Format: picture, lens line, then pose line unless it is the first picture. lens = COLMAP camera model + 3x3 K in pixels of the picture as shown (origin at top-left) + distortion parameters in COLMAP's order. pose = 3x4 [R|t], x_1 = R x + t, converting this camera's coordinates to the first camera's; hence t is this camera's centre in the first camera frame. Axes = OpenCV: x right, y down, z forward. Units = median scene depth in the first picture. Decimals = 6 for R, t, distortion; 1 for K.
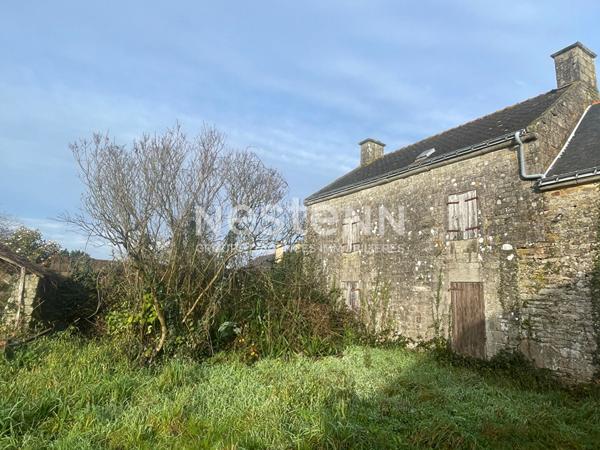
lens RADIAL K [[345.9, 0, 301.6], [0, 345.9, 227.4], [0, 0, 1]] dist [0.000376, 0.000508]
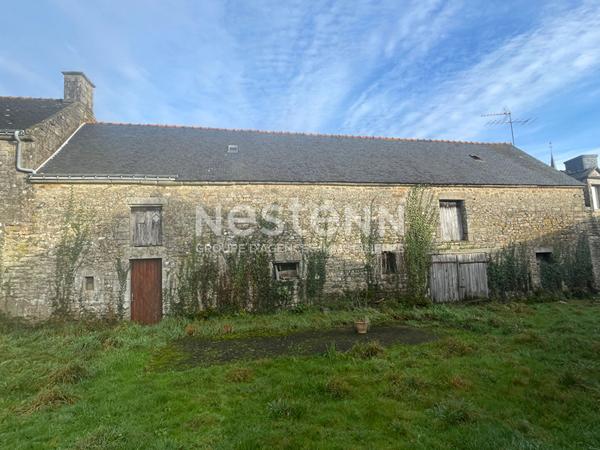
lens RADIAL K [[345.9, 0, 301.6], [0, 345.9, 227.4], [0, 0, 1]] dist [0.000376, 0.000508]
pose [[0.377790, 0.033003, 0.925303, -0.119678], [-0.127096, 0.991753, 0.016518, -0.088963], [-0.917127, -0.123843, 0.378869, -0.441143]]
